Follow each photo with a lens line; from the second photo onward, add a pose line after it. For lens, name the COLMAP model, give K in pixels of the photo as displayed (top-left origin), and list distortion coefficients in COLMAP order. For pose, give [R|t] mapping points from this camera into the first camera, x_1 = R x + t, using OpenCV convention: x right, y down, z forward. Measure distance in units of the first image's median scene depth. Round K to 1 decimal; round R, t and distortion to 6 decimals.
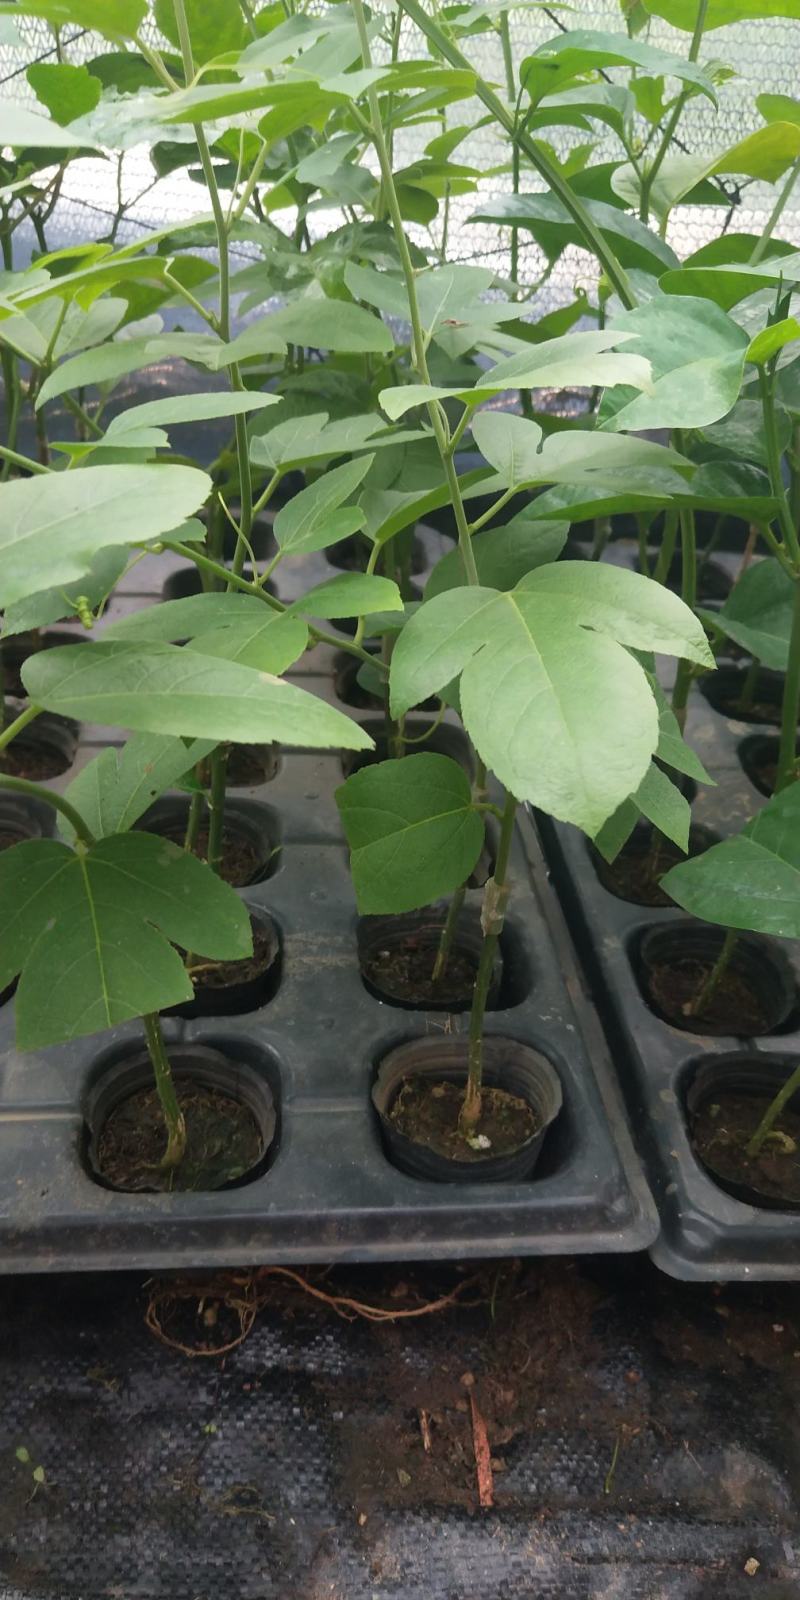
lens RADIAL K [[1255.9, 0, 394.5], [0, 1255.9, 799.3], [0, 0, 1]] dist [-0.036045, 0.061444]
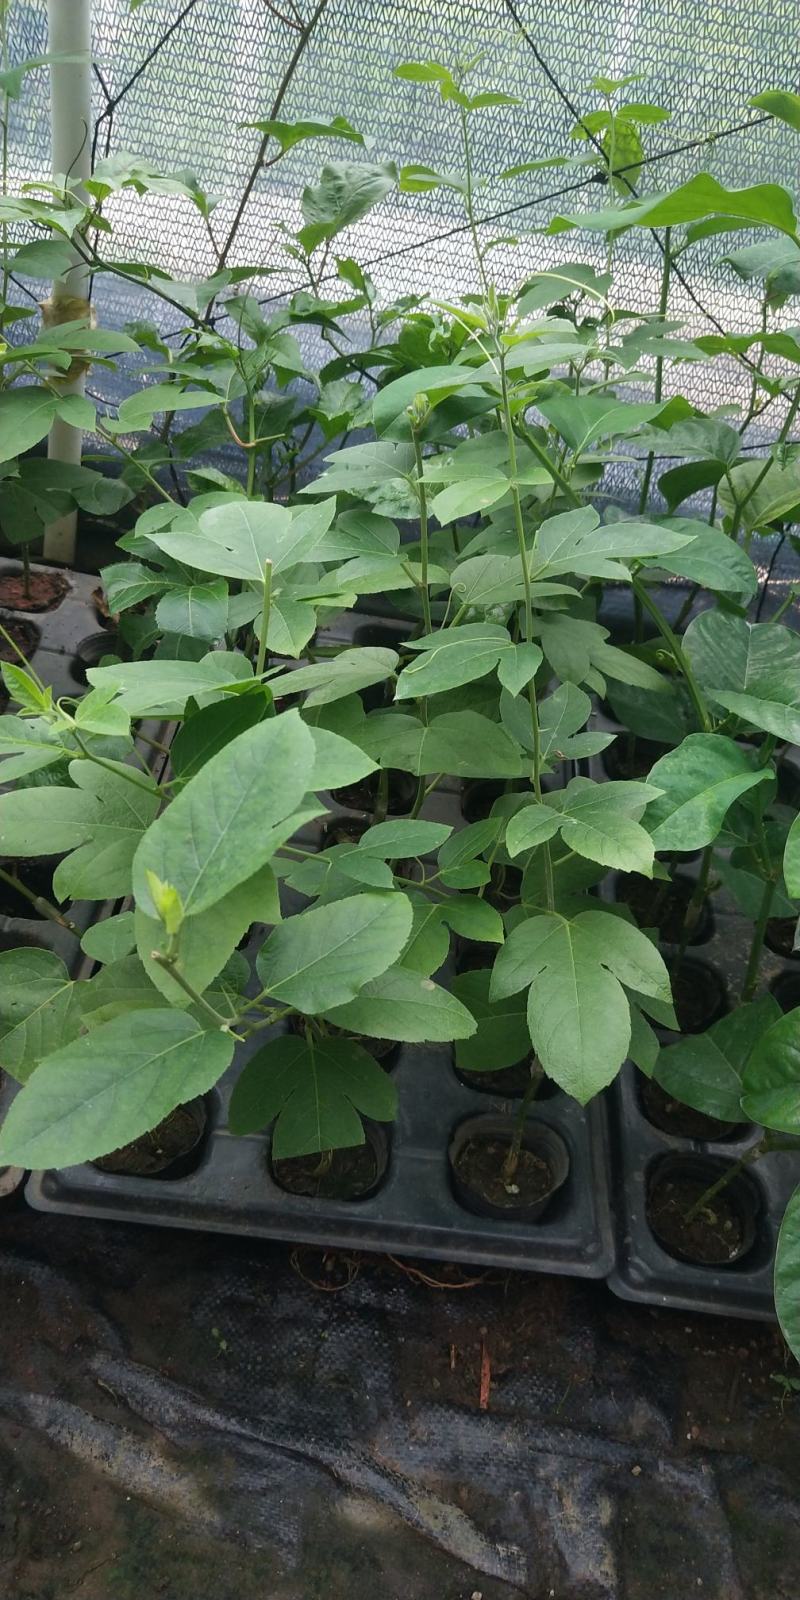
lens RADIAL K [[1272.4, 0, 397.0], [0, 1272.4, 791.0], [0, 0, 1]] dist [-0.030706, 0.070641]
pose [[0.987412, 0.140211, -0.073195, -0.030470], [-0.132227, 0.985703, 0.104430, -0.394475], [0.086791, -0.093437, 0.991835, -0.590568]]
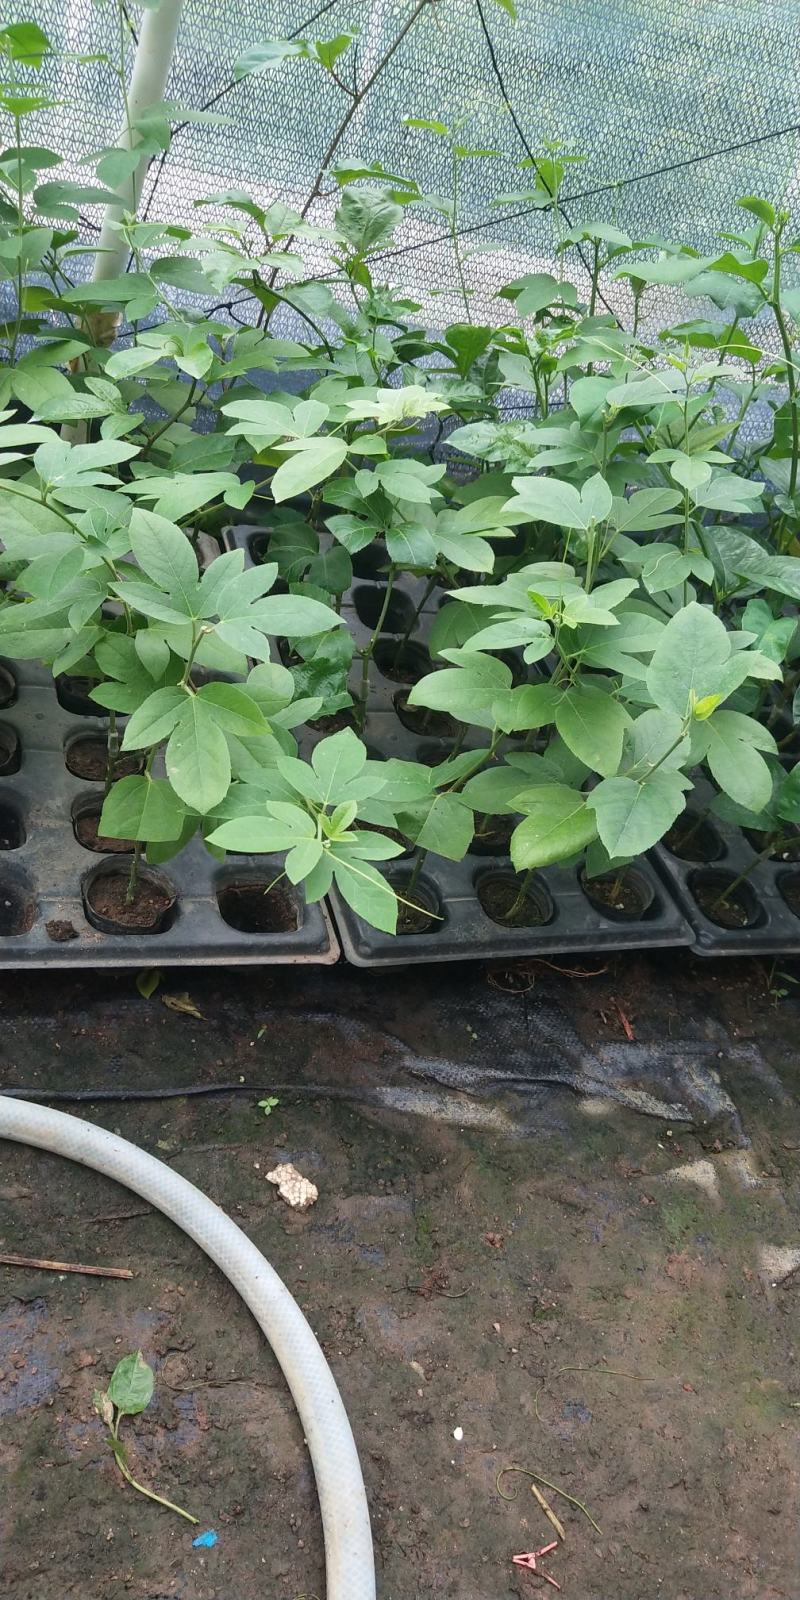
lens RADIAL K [[1261.6, 0, 400.2], [0, 1261.6, 795.0], [0, 0, 1]] dist [-0.001994, 0.067983]
pose [[0.959471, 0.006337, 0.281735, -1.117004], [-0.051806, 0.986675, 0.154238, -0.321142], [-0.277004, -0.162583, 0.947014, -1.267772]]
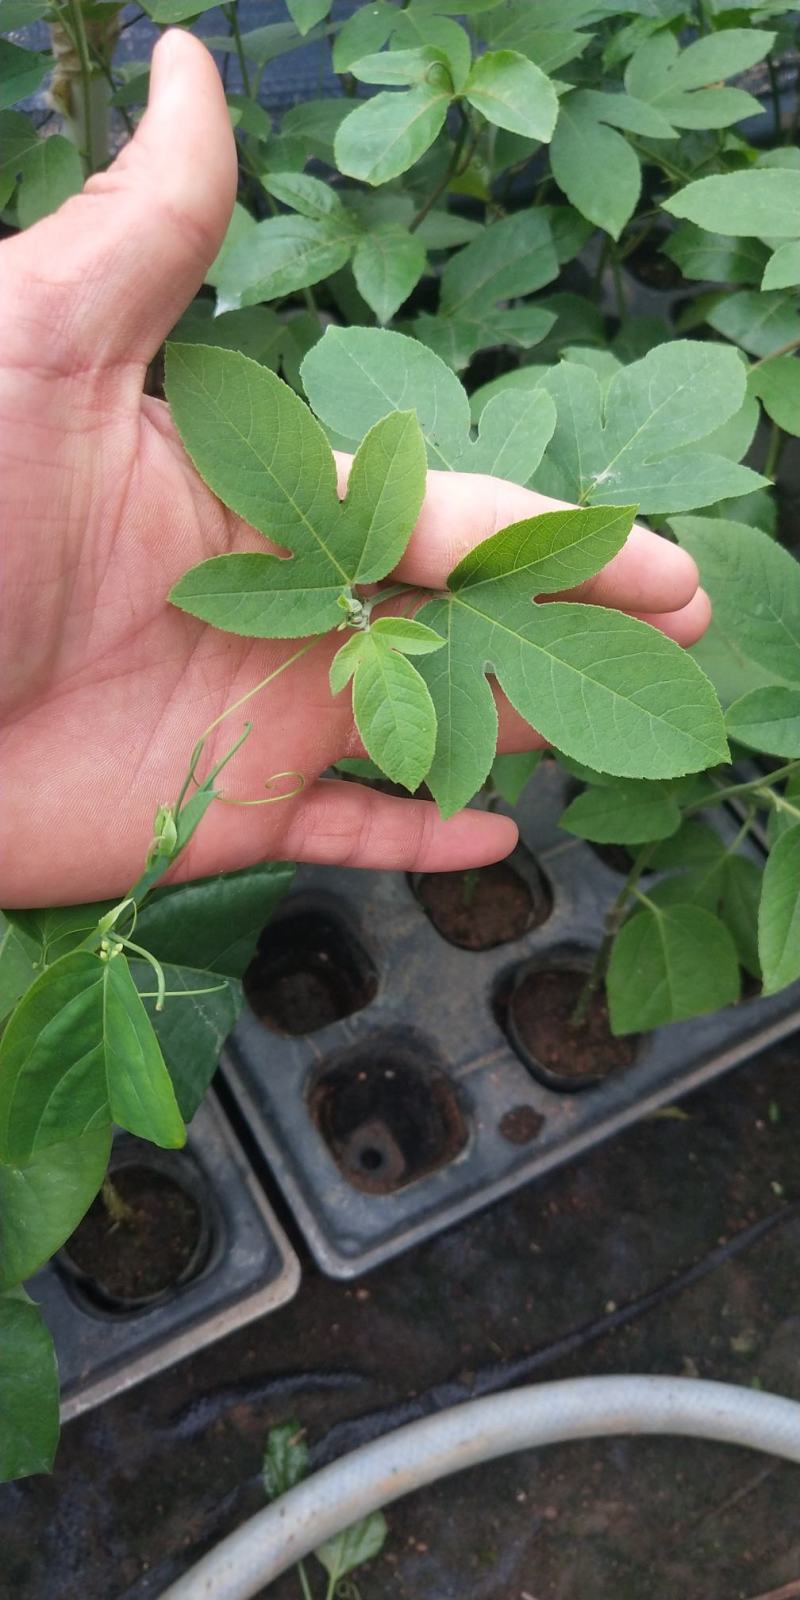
lens RADIAL K [[1260.3, 0, 400.0], [0, 1260.3, 800.0], [0, 0, 1]] dist [-0.031848, 0.087742]
pose [[0.898946, -0.347099, 0.267243, -1.422077], [0.201661, 0.869473, 0.450944, -0.676006], [-0.388882, -0.351481, 0.851605, -0.102602]]
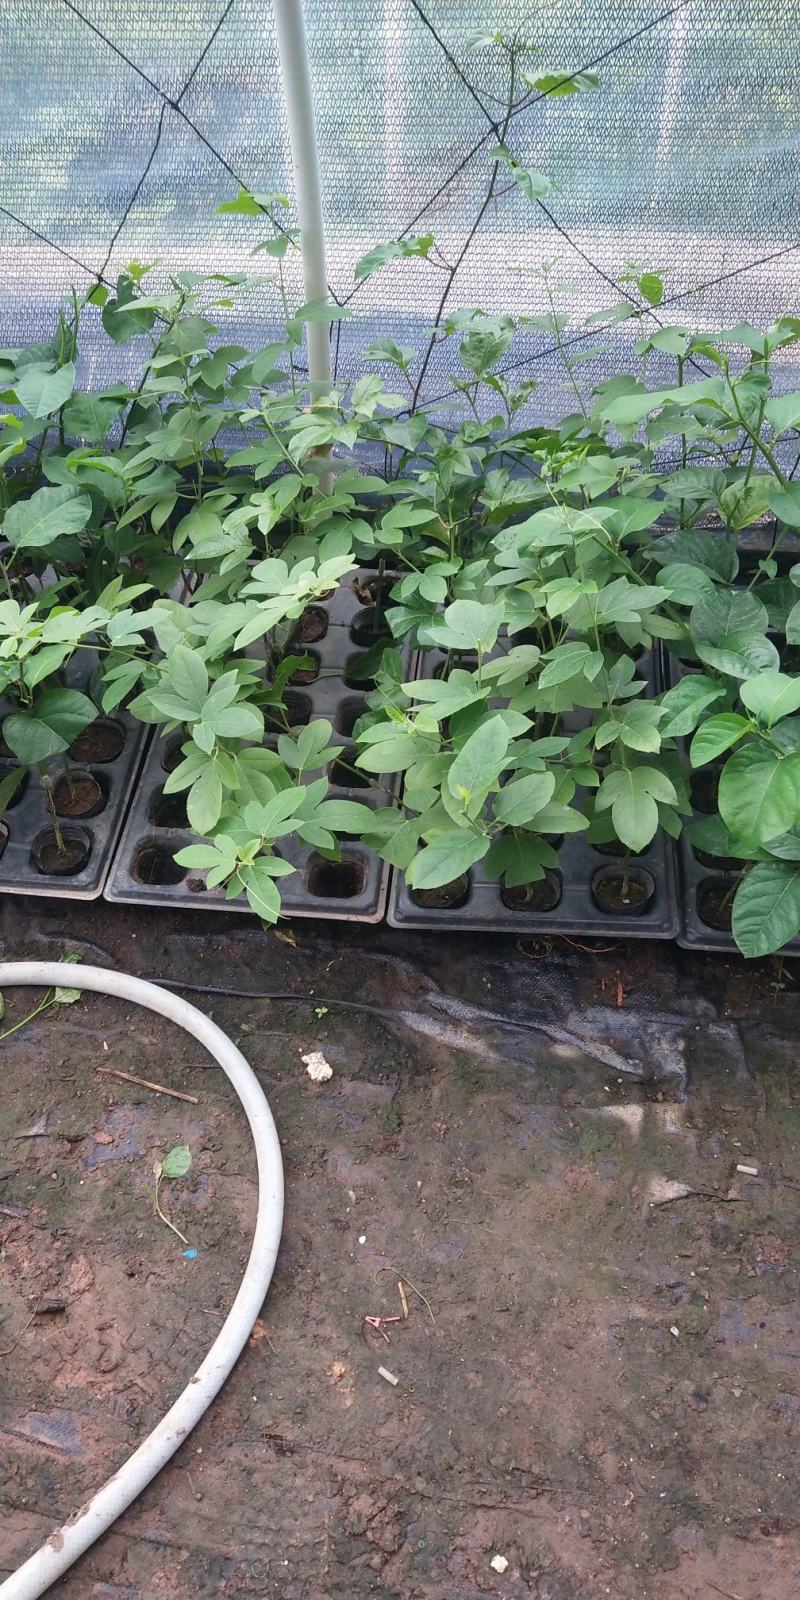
lens RADIAL K [[1267.1, 0, 400.0], [0, 1267.1, 800.0], [0, 0, 1]] dist [0.047290, -0.002993]
pose [[0.978655, 0.057629, -0.197262, 0.134777], [-0.001367, 0.961682, 0.274165, -0.890440], [0.205503, -0.268044, 0.941234, -2.156771]]
